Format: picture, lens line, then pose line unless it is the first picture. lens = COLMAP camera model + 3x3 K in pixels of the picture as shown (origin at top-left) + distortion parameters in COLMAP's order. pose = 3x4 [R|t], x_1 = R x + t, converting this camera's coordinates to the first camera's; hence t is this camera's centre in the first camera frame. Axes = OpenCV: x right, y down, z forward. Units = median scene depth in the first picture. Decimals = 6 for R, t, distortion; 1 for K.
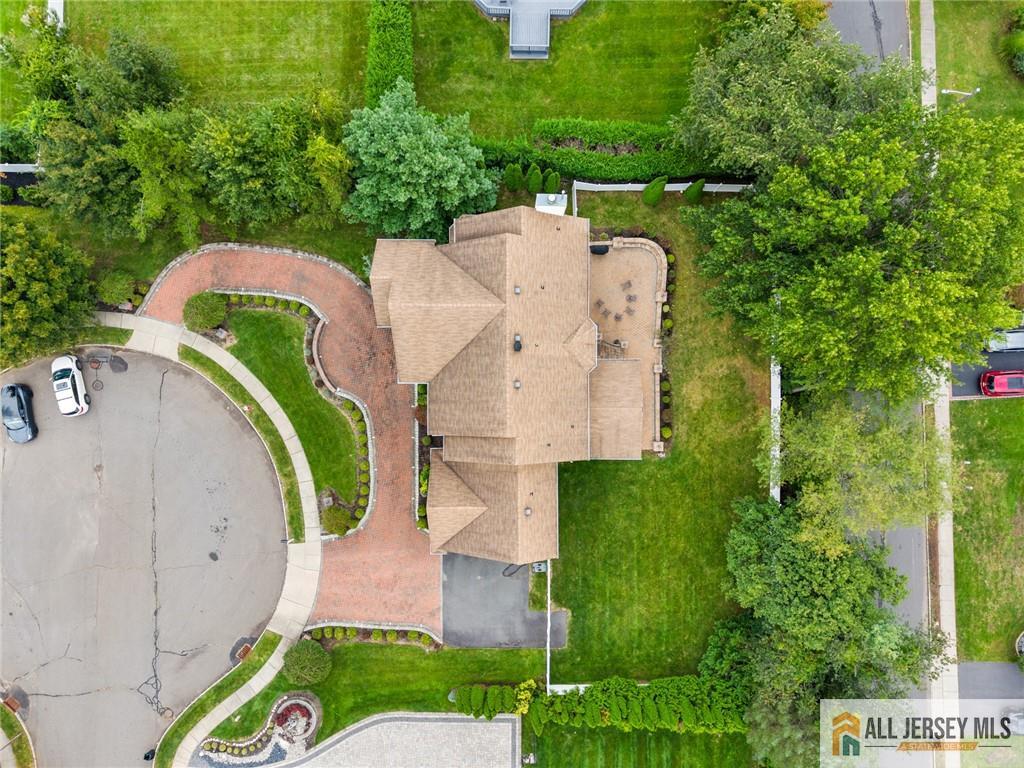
lens RADIAL K [[707.2, 0, 512.0], [0, 707.2, 384.0], [0, 0, 1]] dist [0.007929, -0.005635]
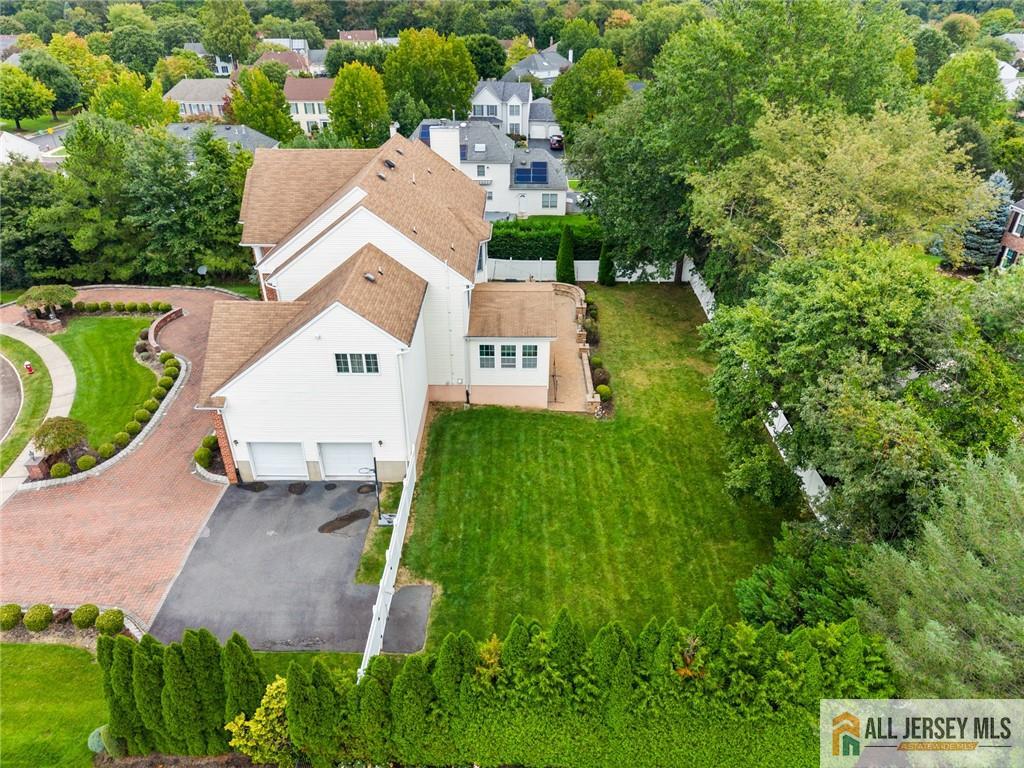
lens RADIAL K [[707.2, 0, 512.0], [0, 707.2, 384.0], [0, 0, 1]] dist [0.007929, -0.005635]
pose [[0.999904, 0.008017, -0.011261, 0.134765], [-0.013748, 0.492365, -0.870280, 0.668164], [-0.001433, 0.870352, 0.492429, 0.645176]]
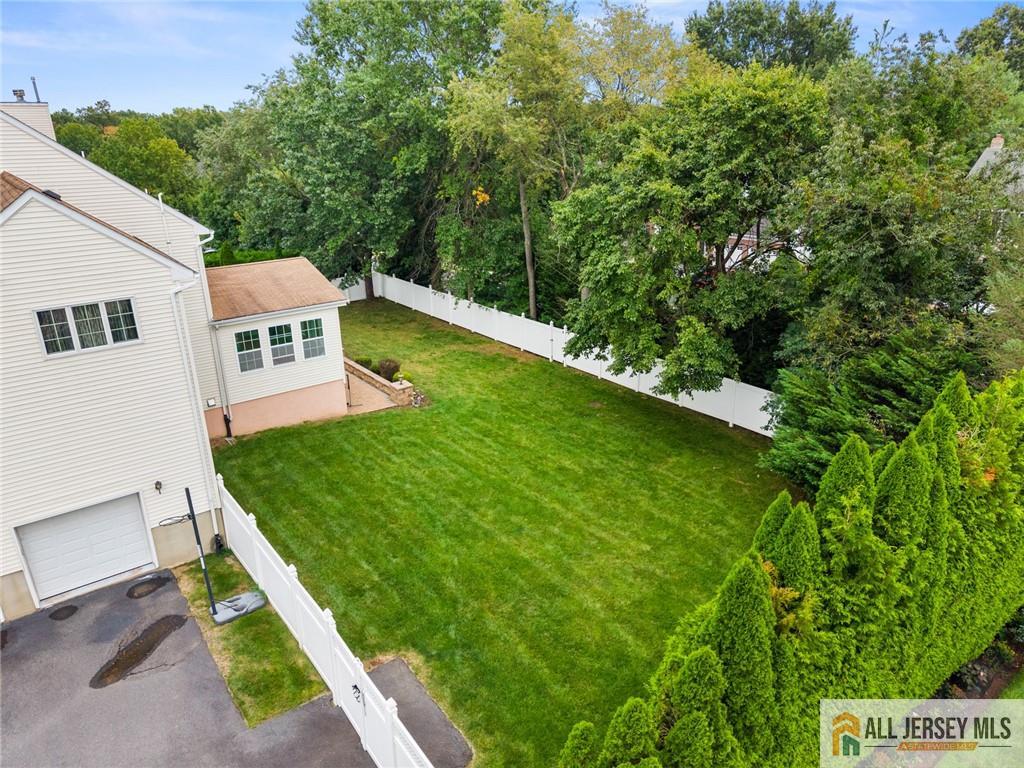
lens RADIAL K [[707.2, 0, 512.0], [0, 707.2, 384.0], [0, 0, 1]] dist [0.007929, -0.005635]
pose [[0.776997, -0.214401, 0.591868, -0.025160], [0.628972, 0.225756, -0.743928, 0.509245], [0.025882, 0.950298, 0.310264, 0.832271]]
